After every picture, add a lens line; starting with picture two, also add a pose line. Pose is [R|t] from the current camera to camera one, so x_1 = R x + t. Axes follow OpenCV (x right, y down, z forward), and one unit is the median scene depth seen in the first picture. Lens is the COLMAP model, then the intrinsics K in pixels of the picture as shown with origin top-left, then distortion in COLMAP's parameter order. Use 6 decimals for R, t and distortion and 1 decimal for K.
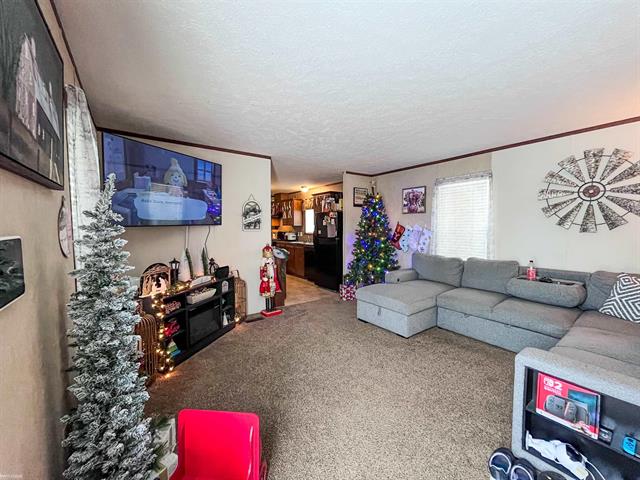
lens RADIAL K [[255.9, 0, 320.0], [0, 255.9, 240.0], [0, 0, 1]] dist [-0.000317, -0.000024]
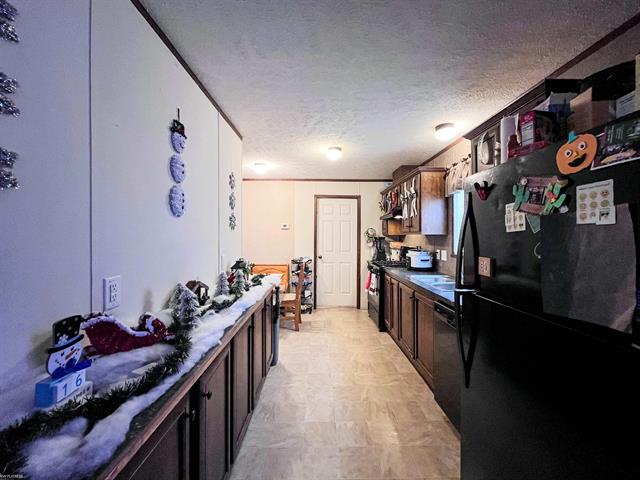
lens RADIAL K [[259.6, 0, 324.3], [0, 259.6, 237.5], [0, 0, 1]] dist [-0.003833, -0.000244]
pose [[0.815016, 0.007060, -0.579396, 0.020882], [-0.033512, 0.998826, -0.034968, -0.062192], [0.578469, 0.047916, 0.814296, 1.116039]]
